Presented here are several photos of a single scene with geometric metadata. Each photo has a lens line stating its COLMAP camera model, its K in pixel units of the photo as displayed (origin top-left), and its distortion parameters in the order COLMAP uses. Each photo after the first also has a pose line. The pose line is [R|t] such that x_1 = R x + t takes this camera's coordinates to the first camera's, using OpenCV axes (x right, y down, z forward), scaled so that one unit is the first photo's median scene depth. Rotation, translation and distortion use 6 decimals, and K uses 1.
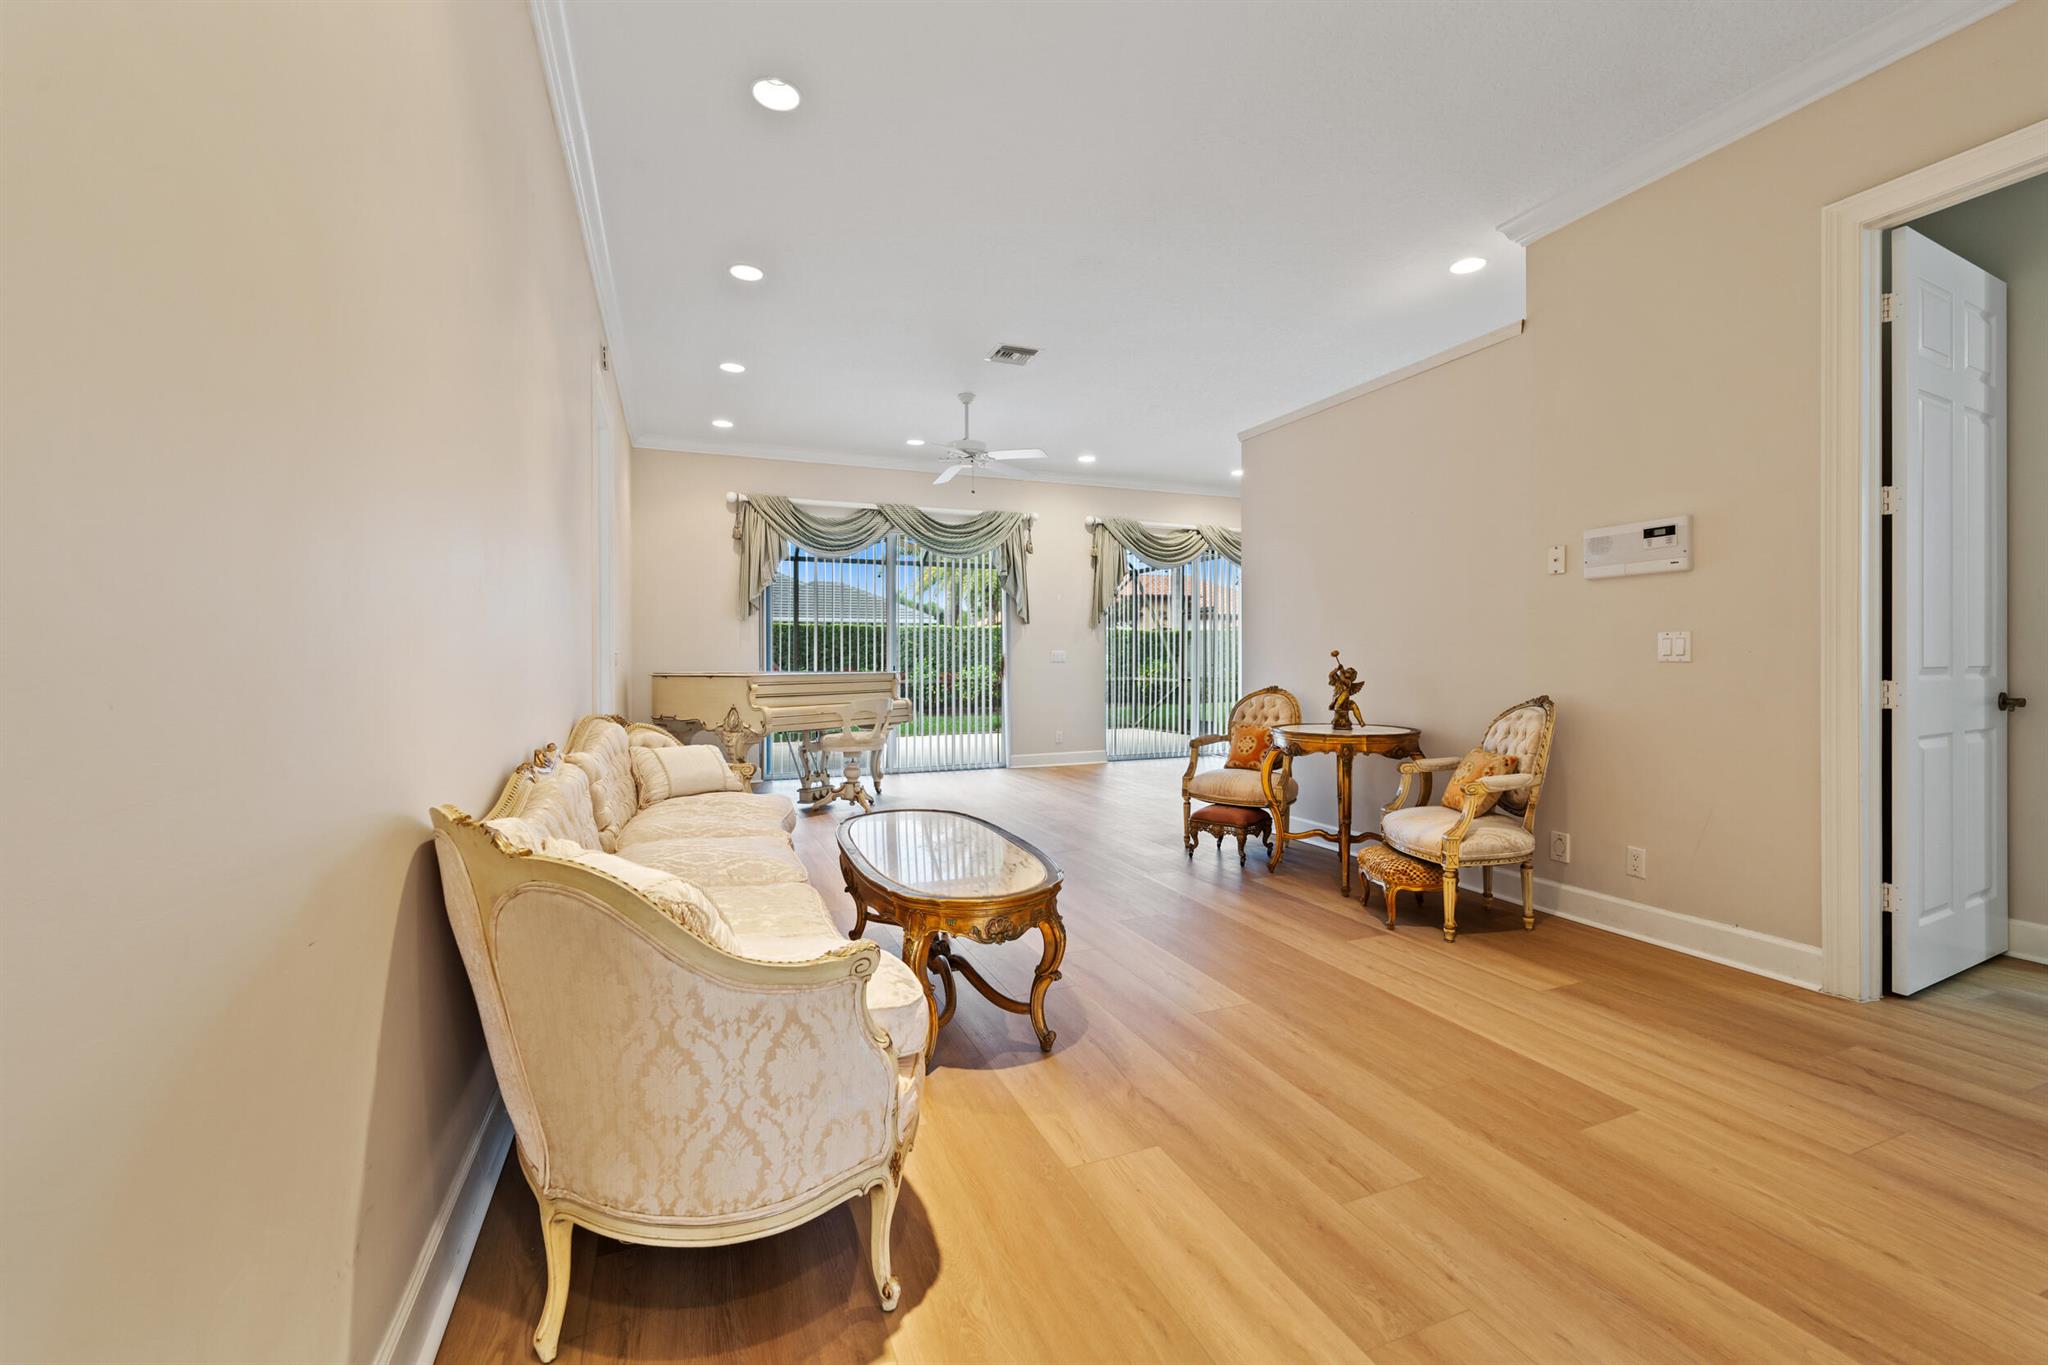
lens RADIAL K [[844.6, 0, 1024.2], [0, 844.6, 667.1], [0, 0, 1]] dist [0.000745, -0.000165]
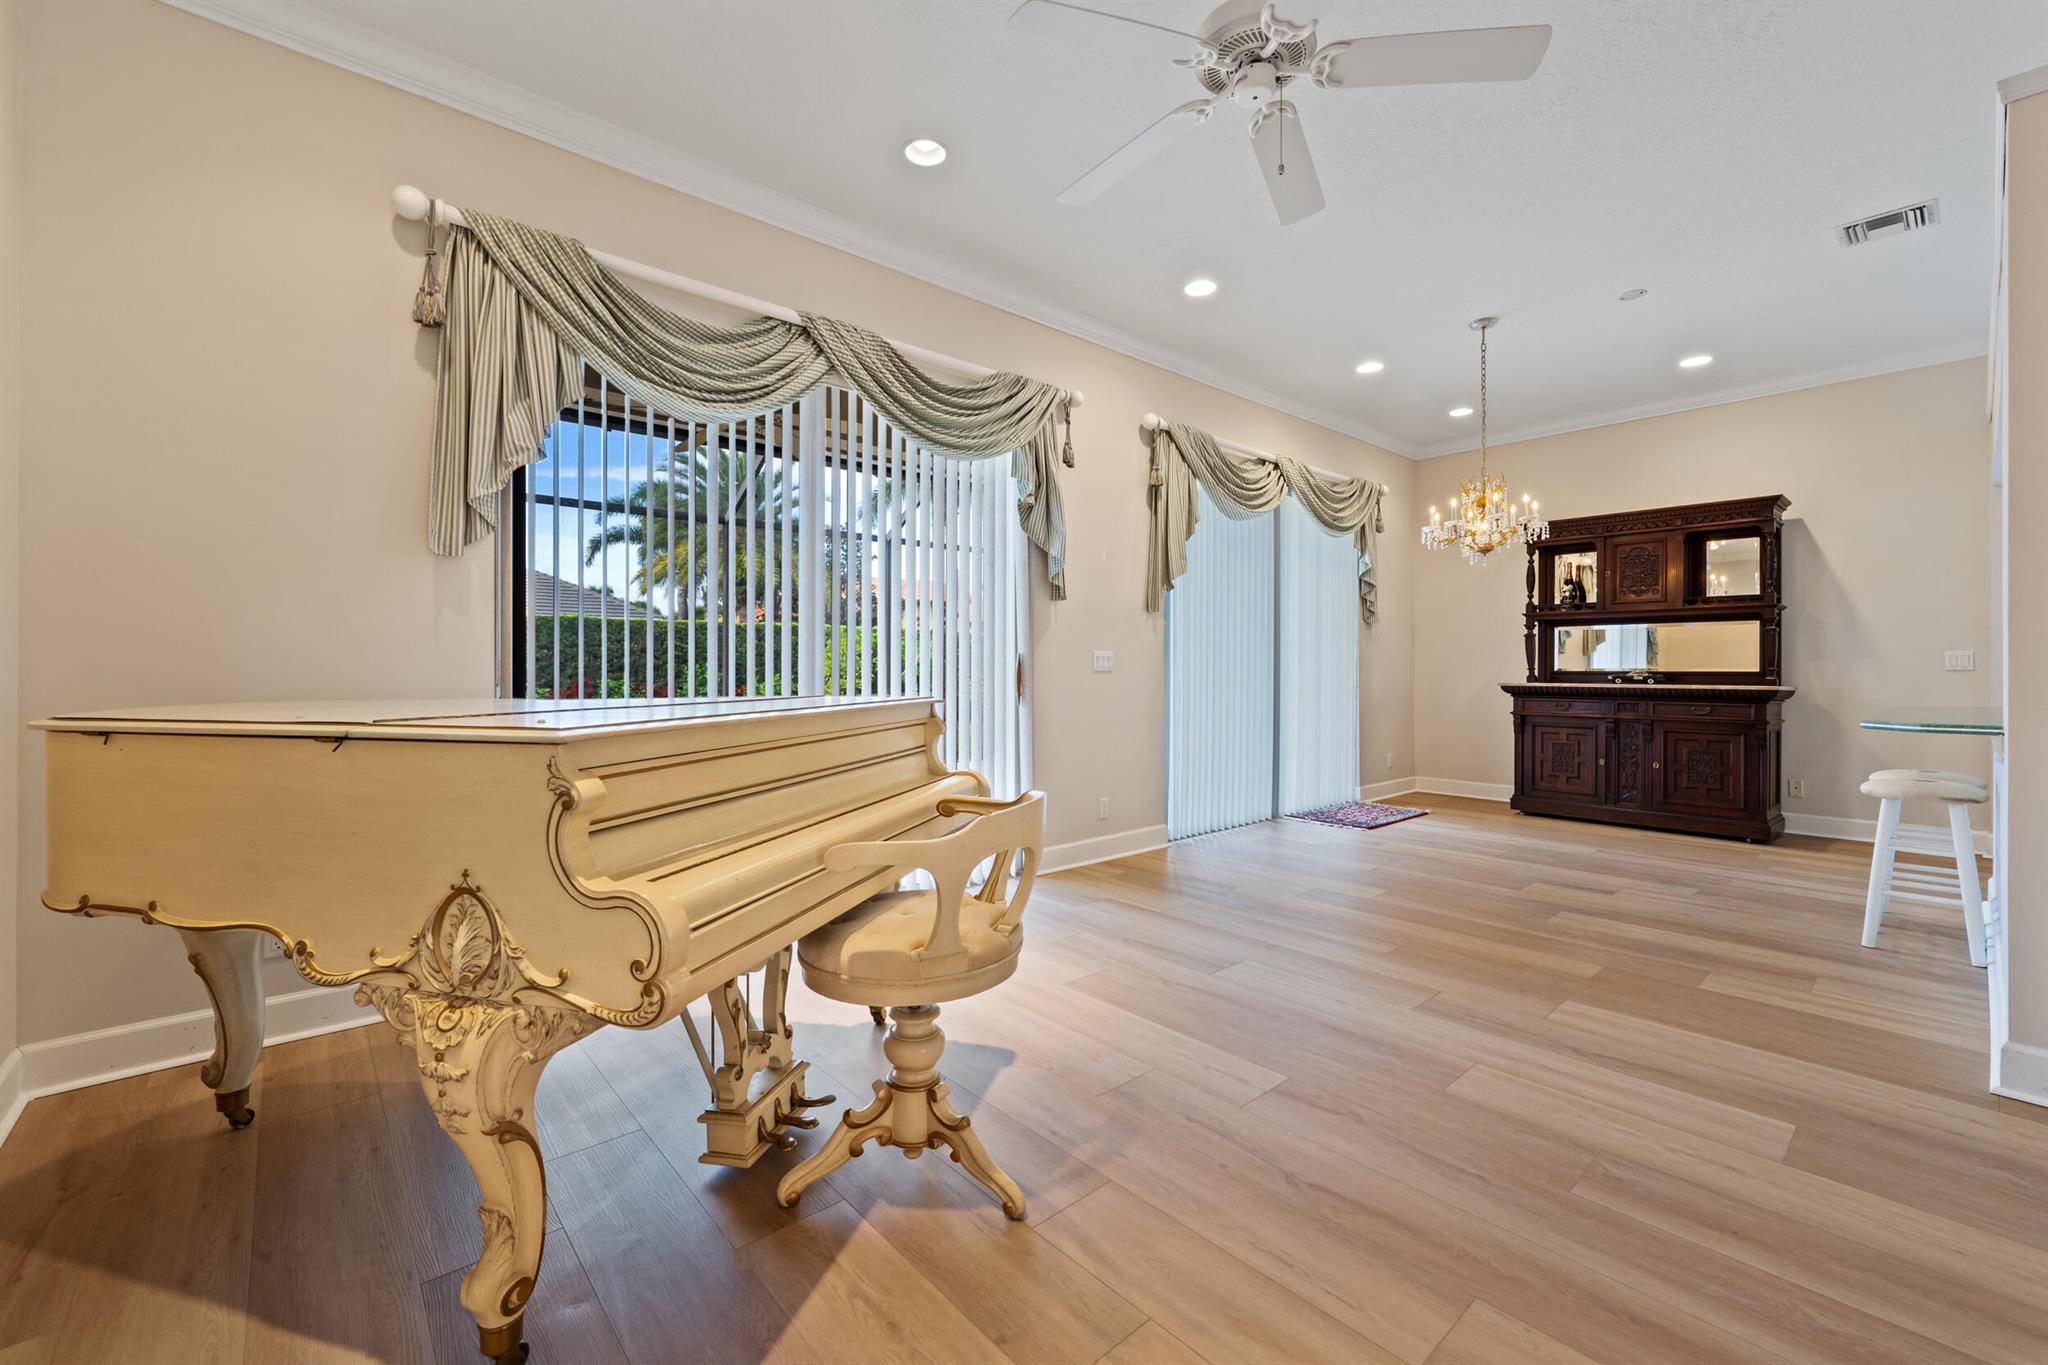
lens RADIAL K [[844.6, 0, 1024.2], [0, 844.6, 667.1], [0, 0, 1]] dist [0.000745, -0.000165]
pose [[0.945862, 0.002557, 0.324559, -0.205083], [0.001578, 0.999921, -0.012479, -0.003309], [-0.324565, 0.012315, 0.945783, 0.549892]]
